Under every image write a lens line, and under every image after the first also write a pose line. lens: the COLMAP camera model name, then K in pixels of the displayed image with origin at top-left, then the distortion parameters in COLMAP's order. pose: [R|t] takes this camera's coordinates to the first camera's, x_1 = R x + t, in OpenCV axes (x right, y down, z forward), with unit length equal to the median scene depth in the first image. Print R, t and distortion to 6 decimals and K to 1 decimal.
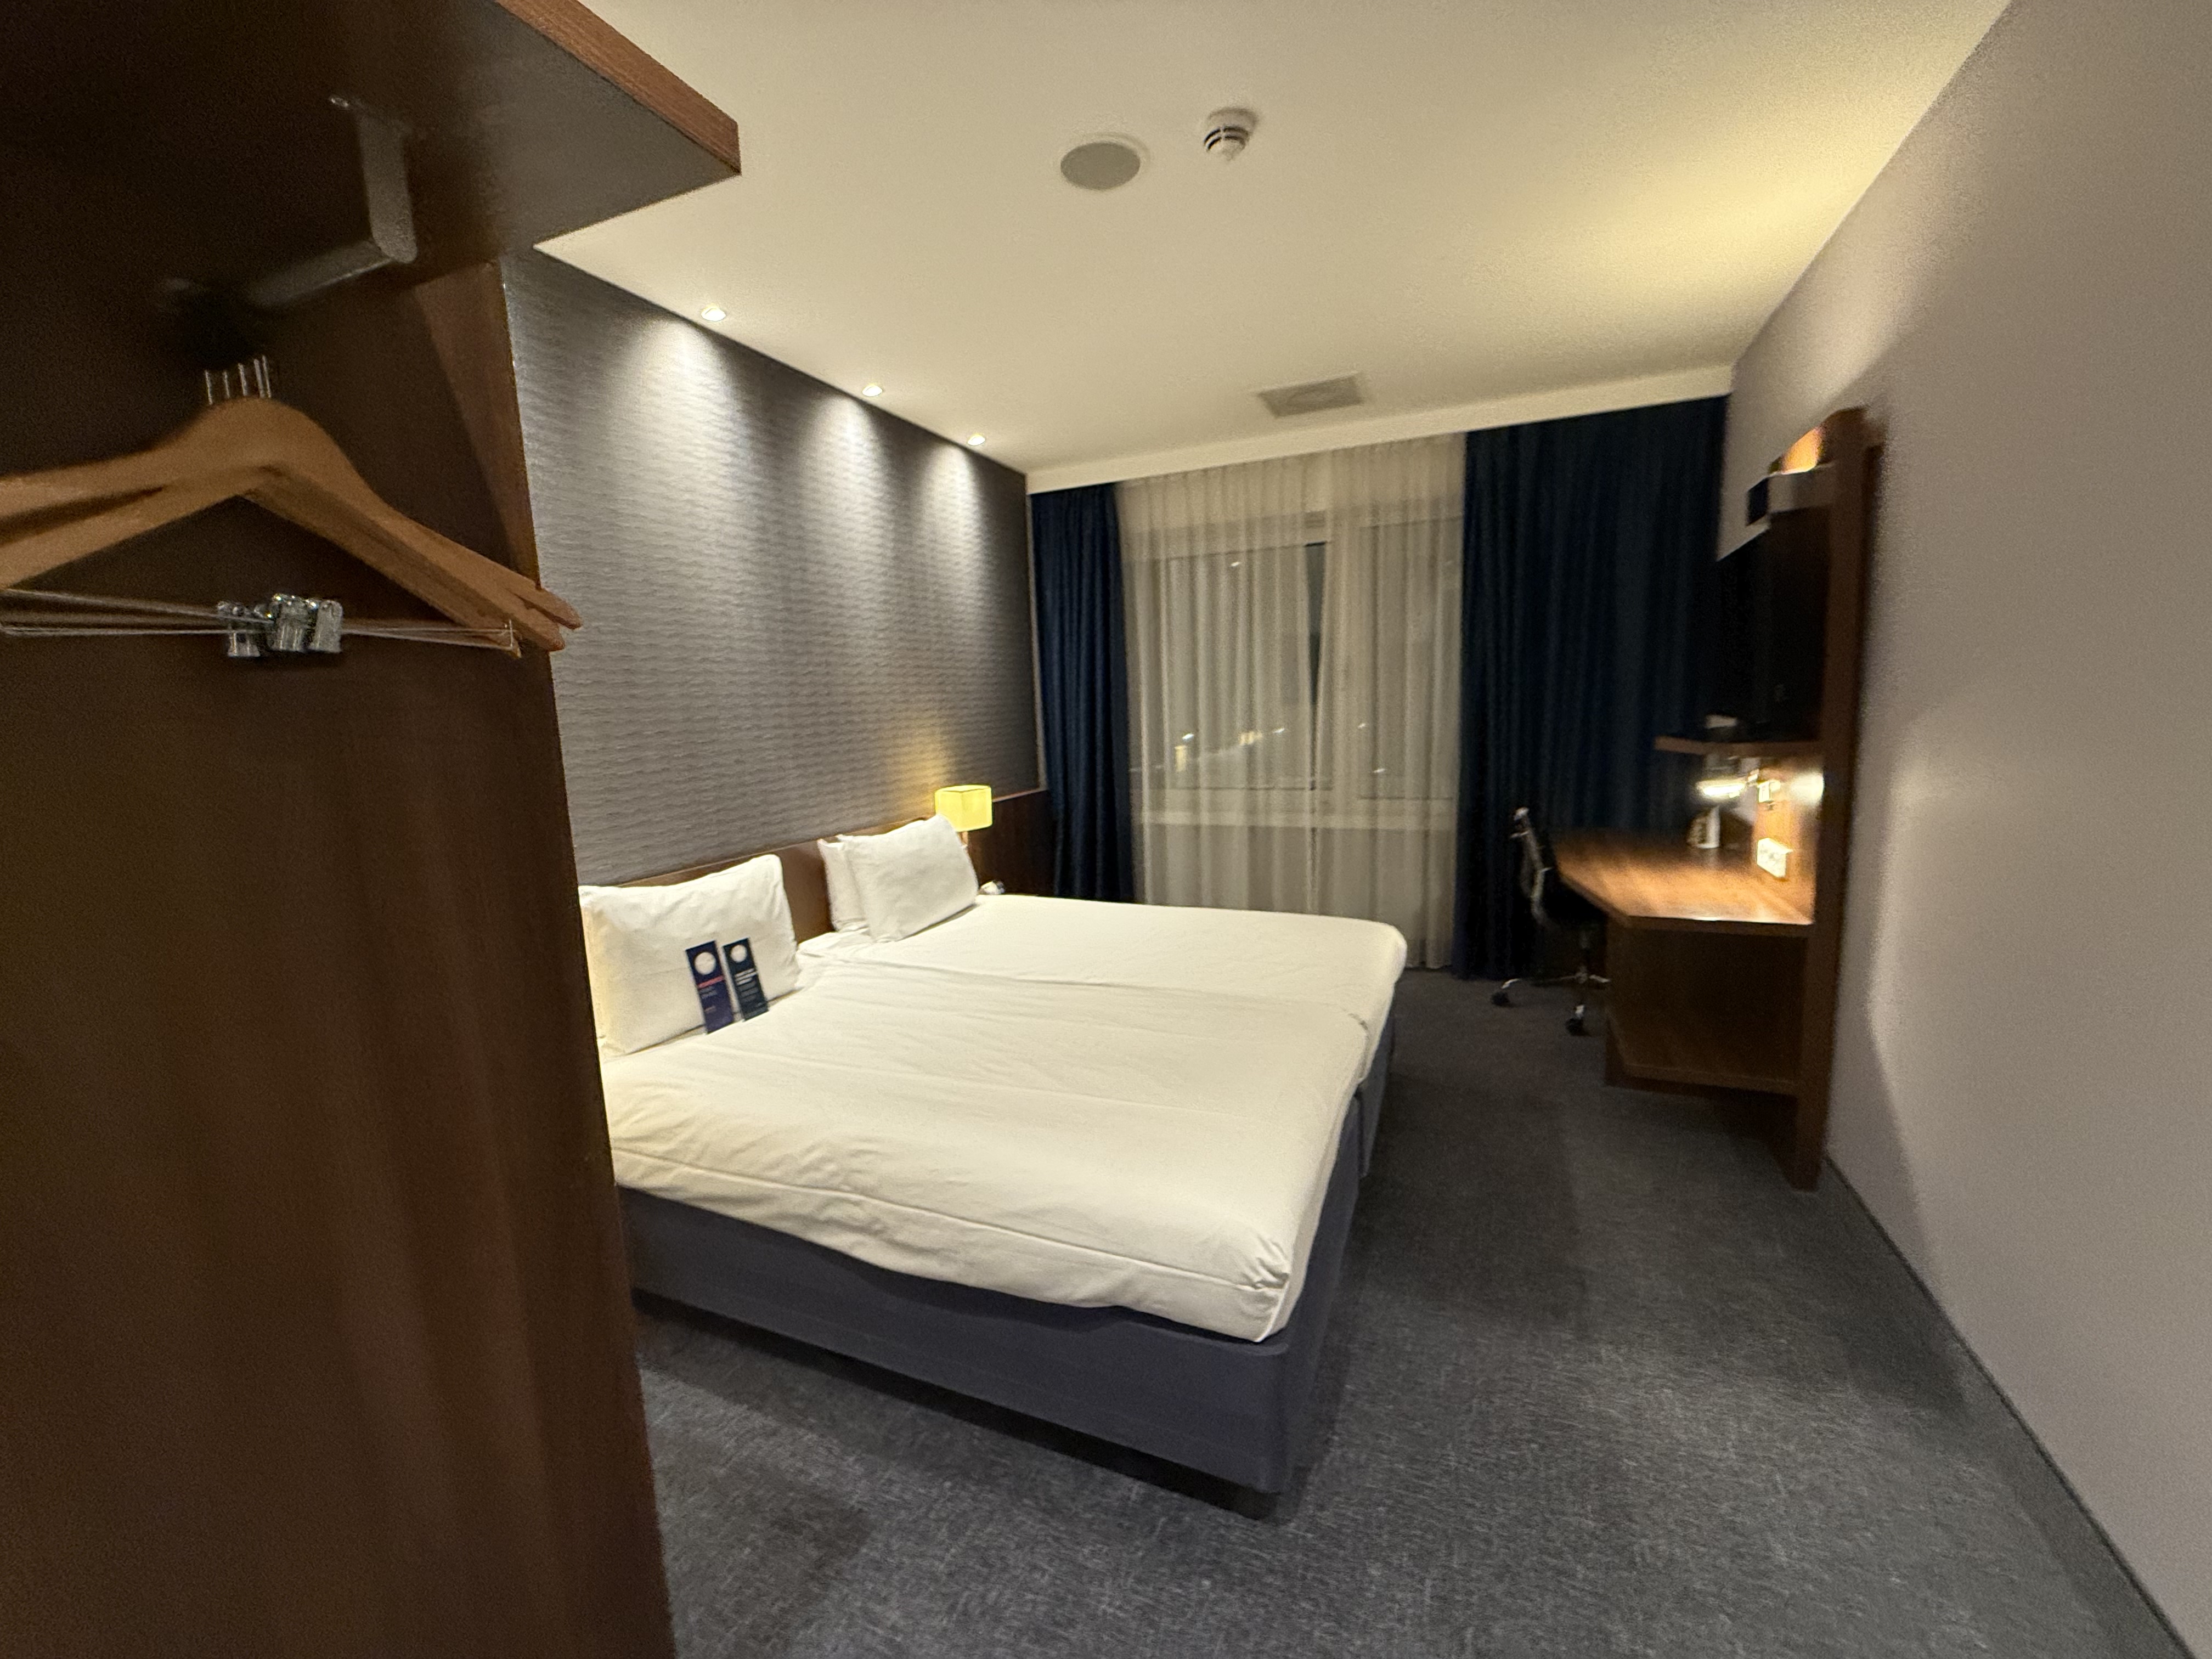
lens RADIAL K [[883.5, 0, 1099.0], [0, 883.5, 838.0], [0, 0, 1]] dist [-0.004863, 0.000128]
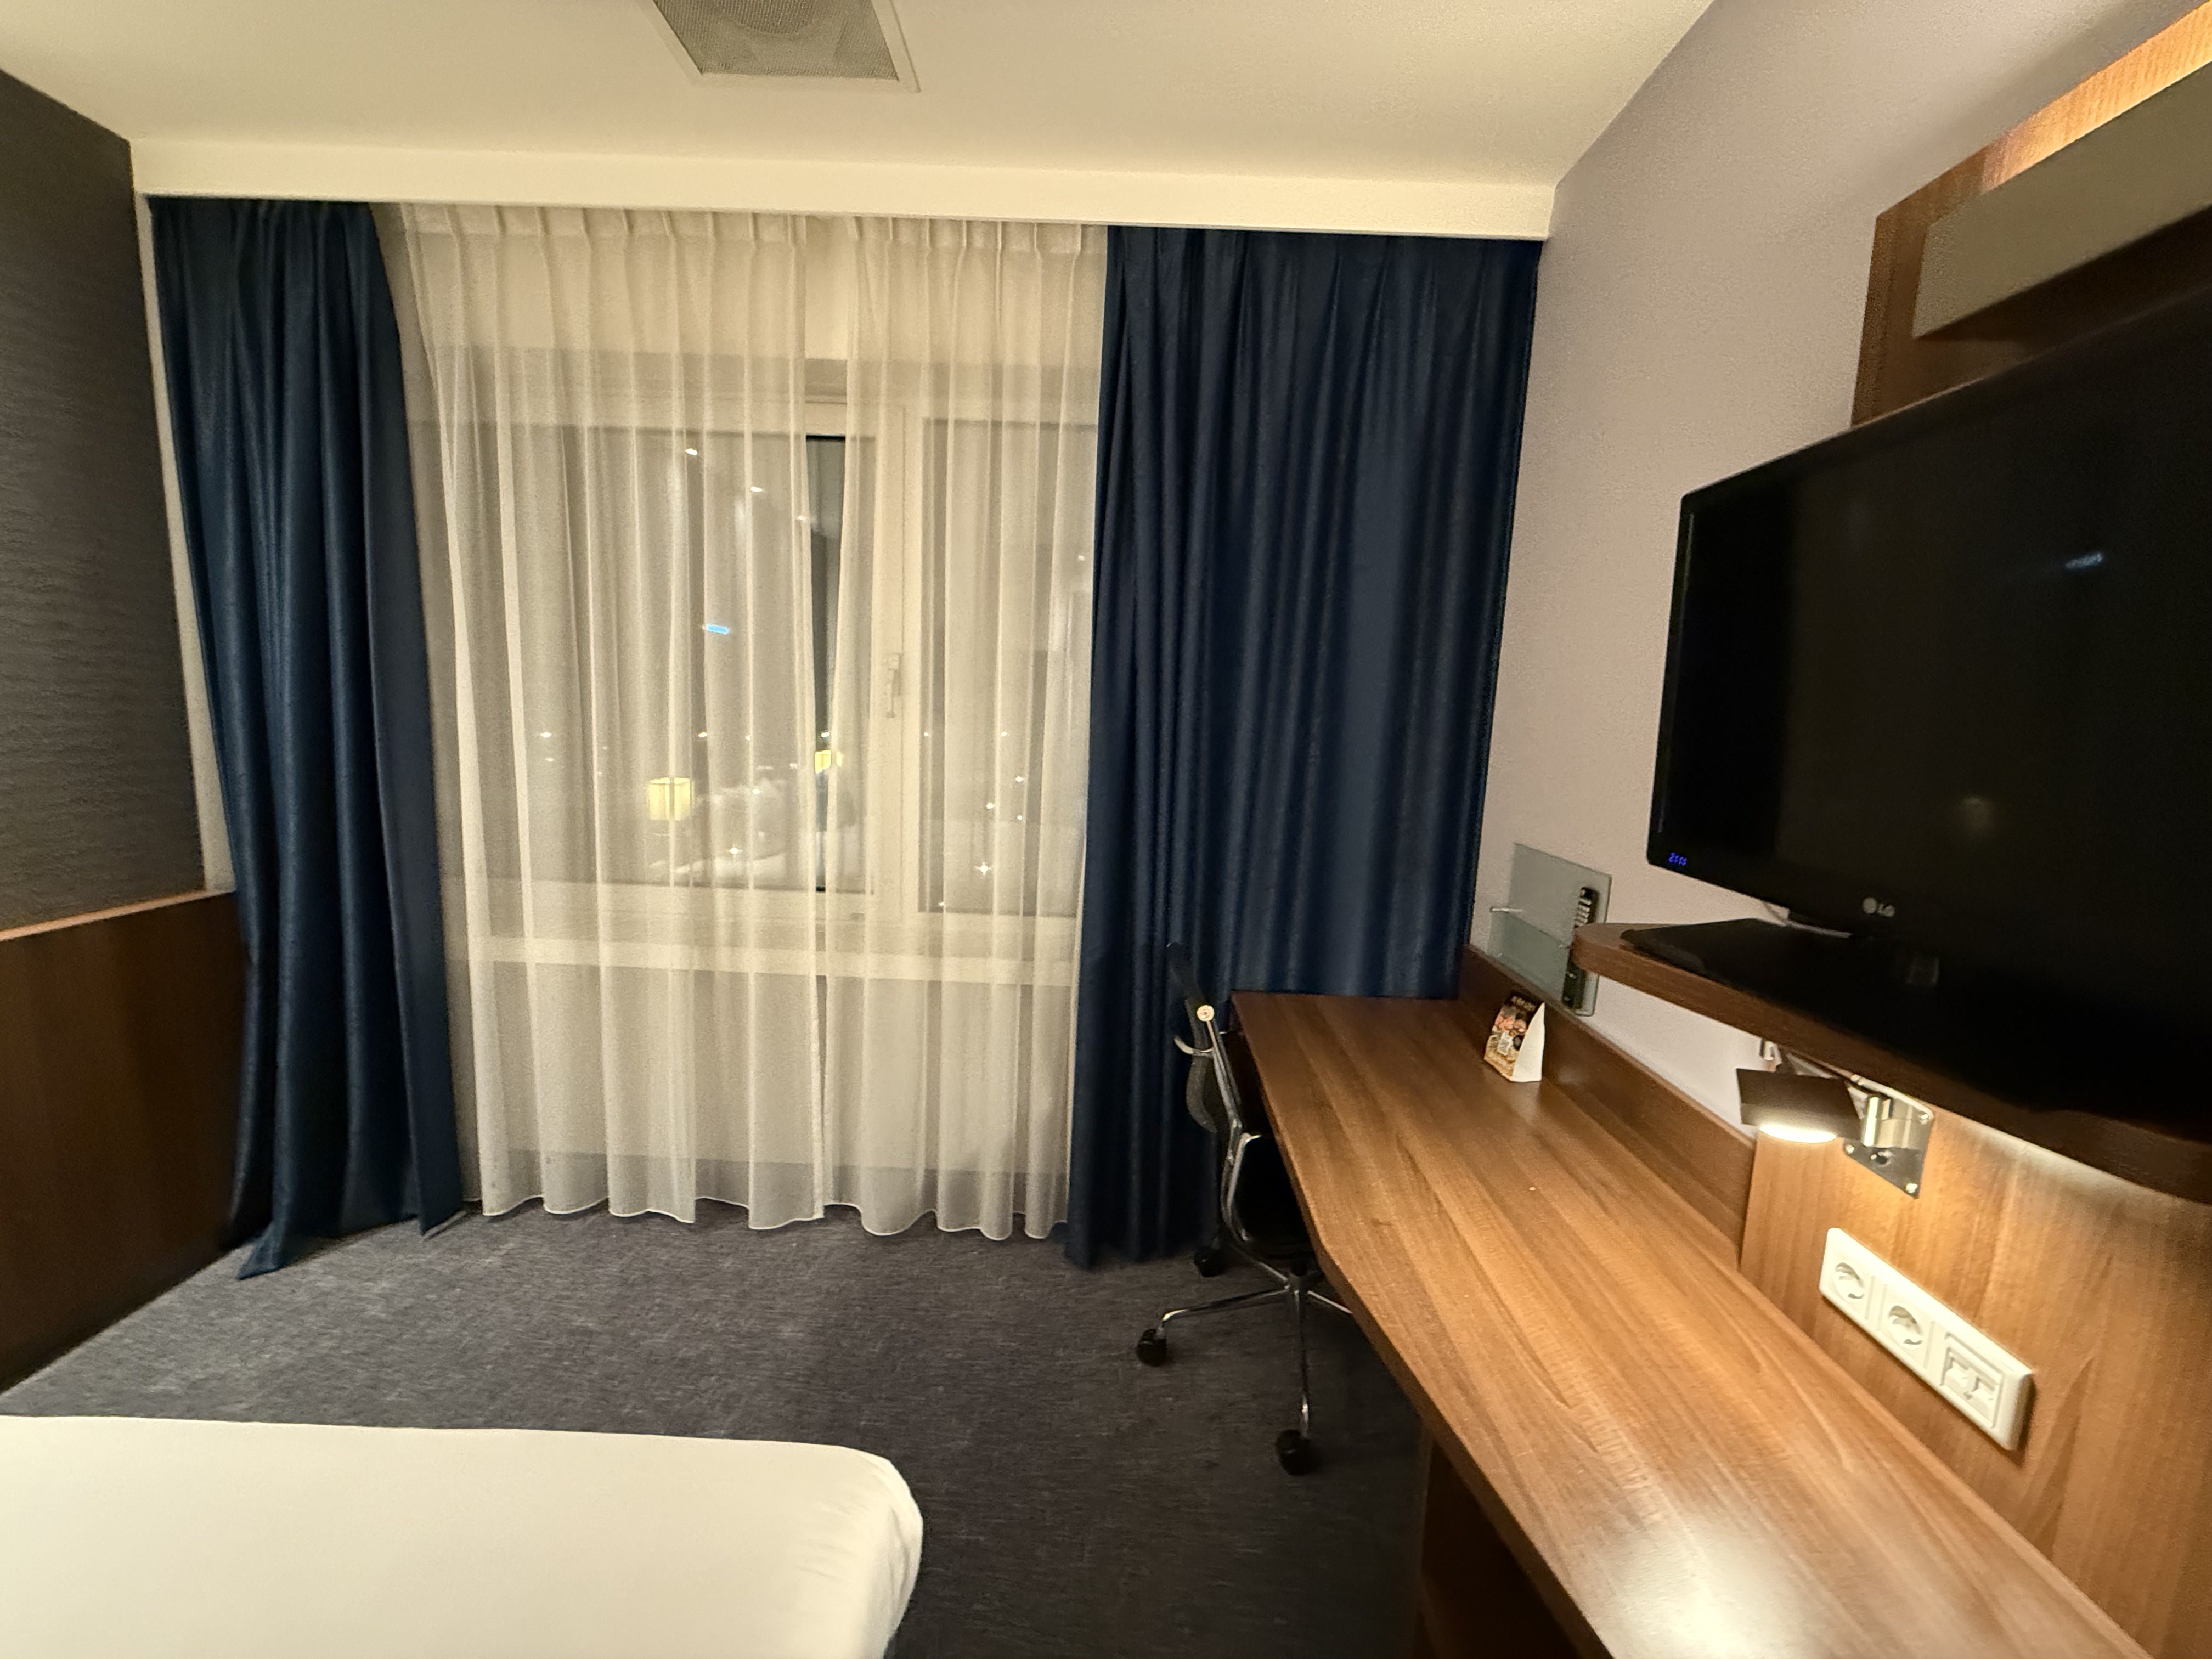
lens RADIAL K [[883.5, 0, 1105.5], [0, 883.5, 829.1], [0, 0, 1]] dist [-0.004863, 0.000128]
pose [[0.917021, 0.021279, 0.398270, 0.234002], [-0.015209, 0.999715, -0.018393, -0.115881], [-0.398548, 0.010809, 0.917084, 0.572560]]
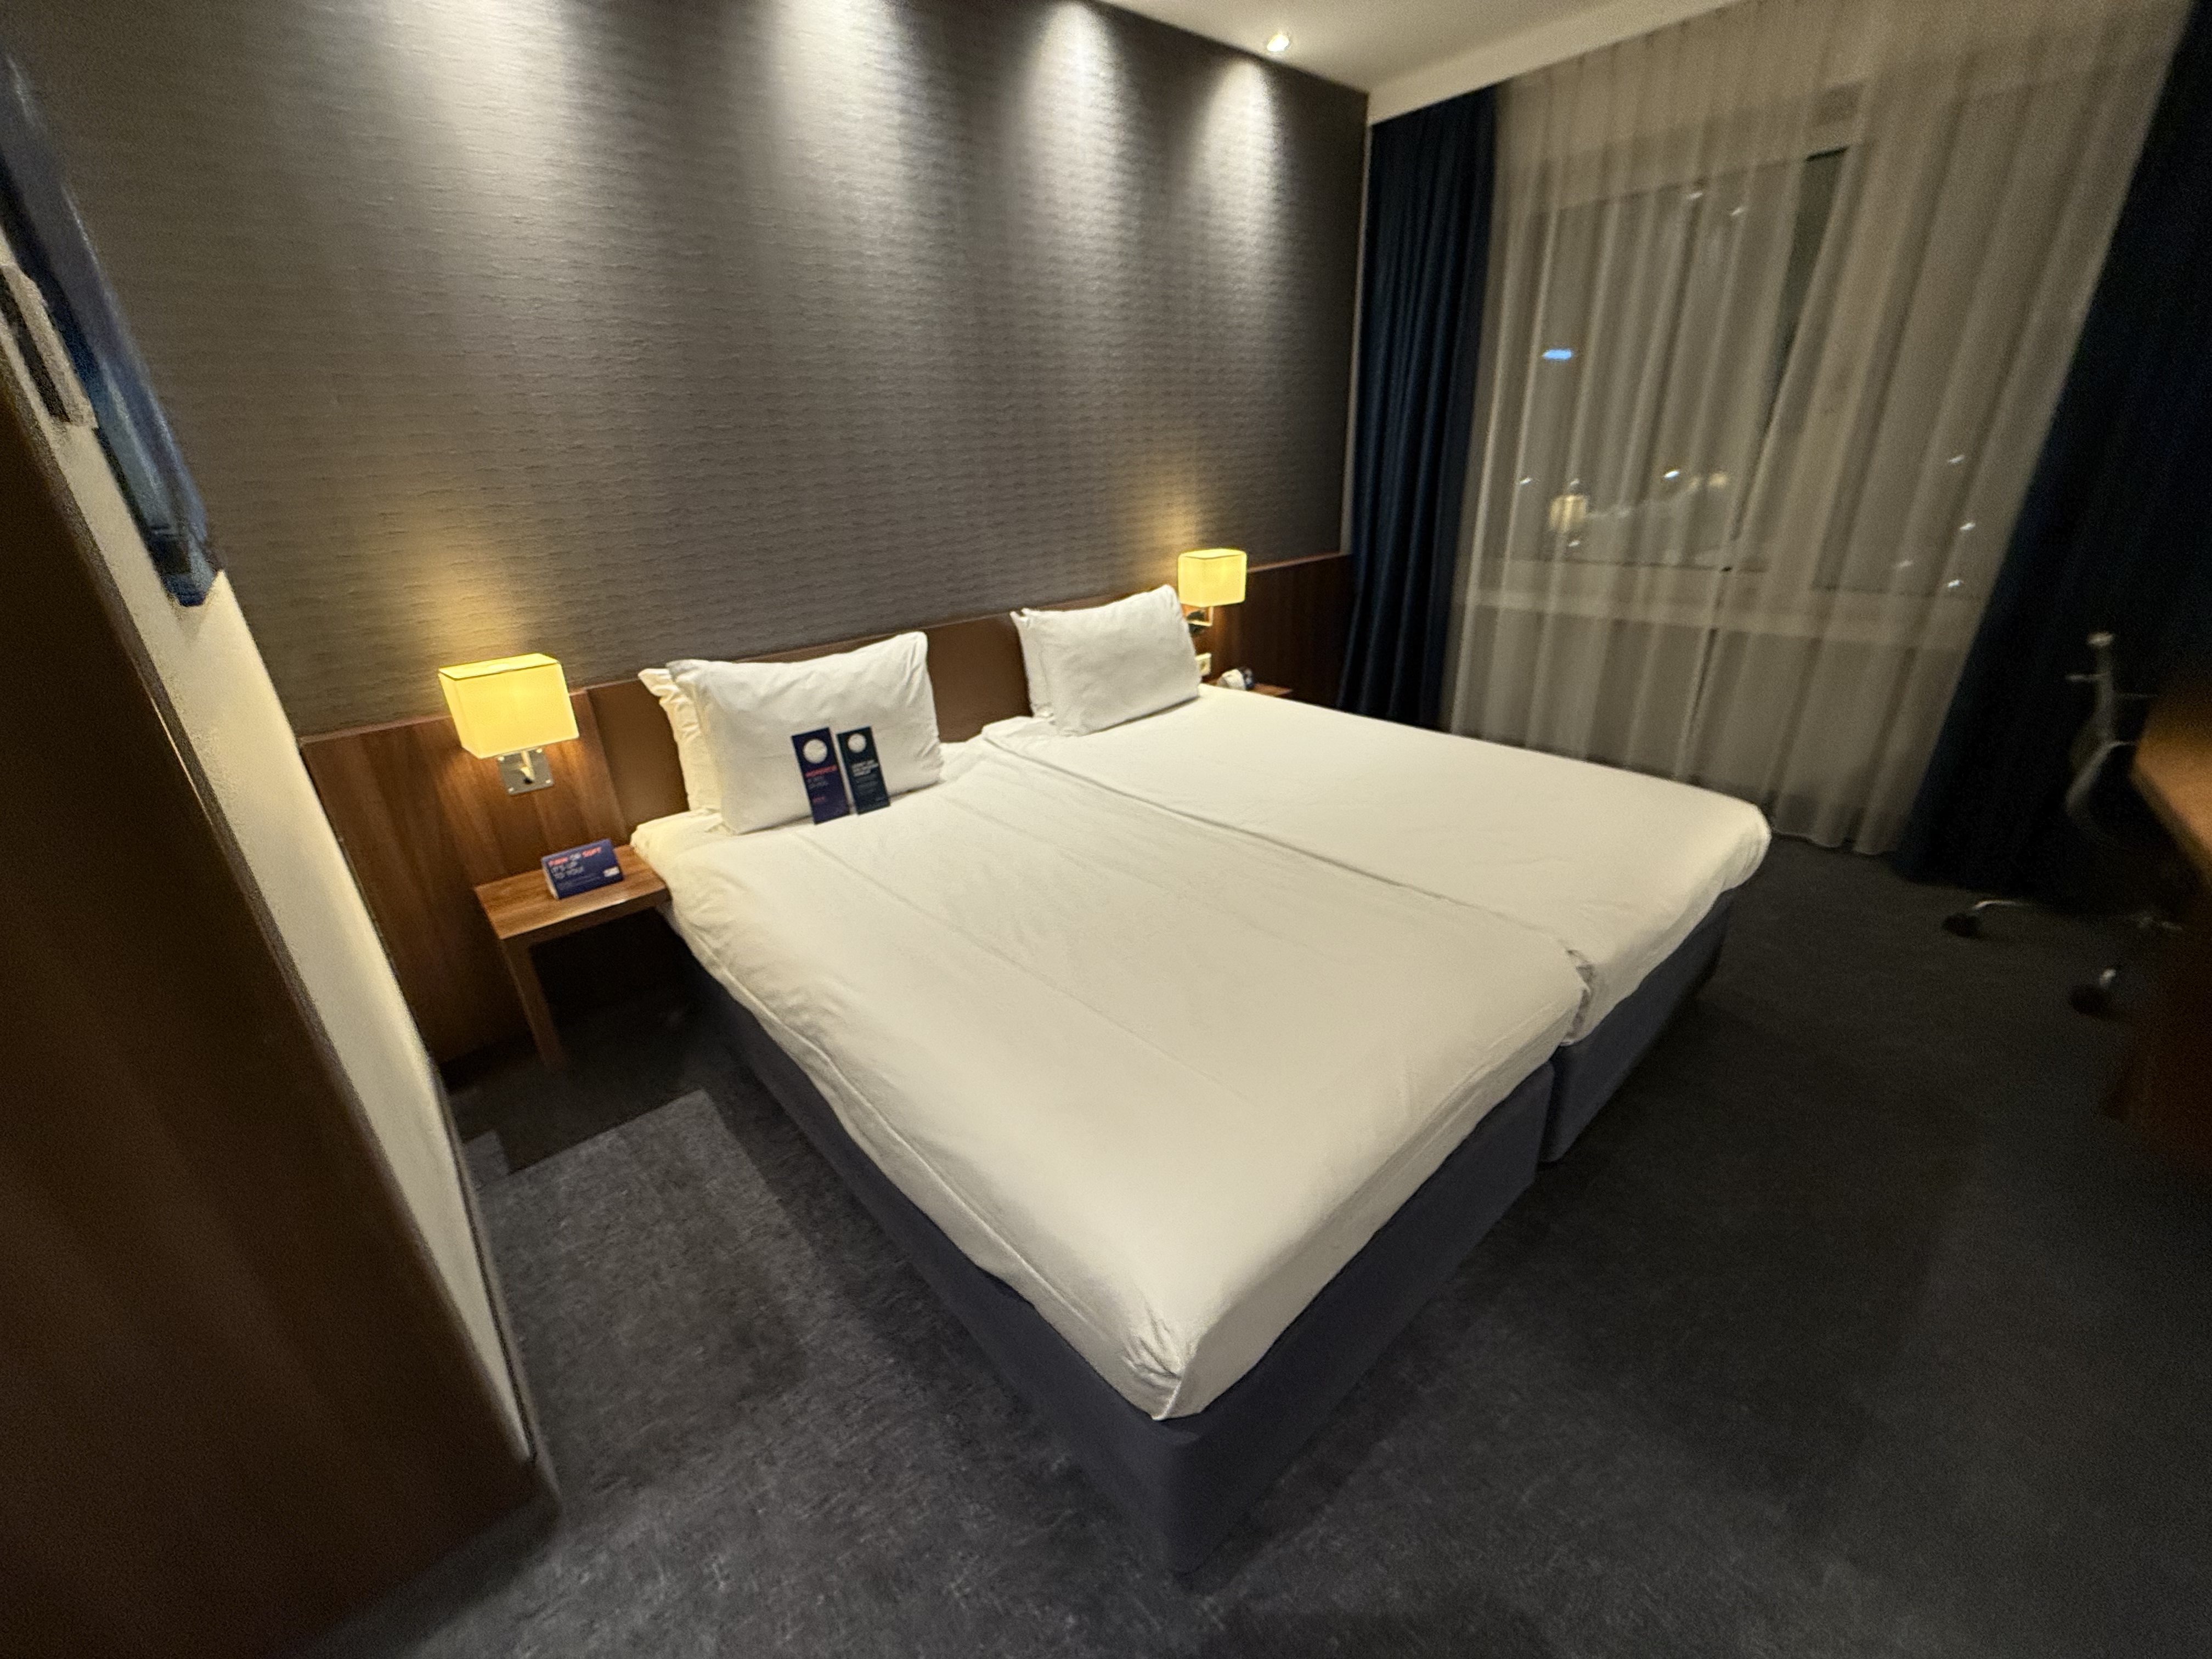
lens RADIAL K [[883.5, 0, 1092.4], [0, 883.5, 838.1], [0, 0, 1]] dist [-0.004863, 0.000128]
pose [[0.901389, 0.168831, -0.398740, 0.131460], [-0.052937, 0.956915, 0.285501, -0.033327], [0.429762, -0.236239, 0.871491, 0.178231]]
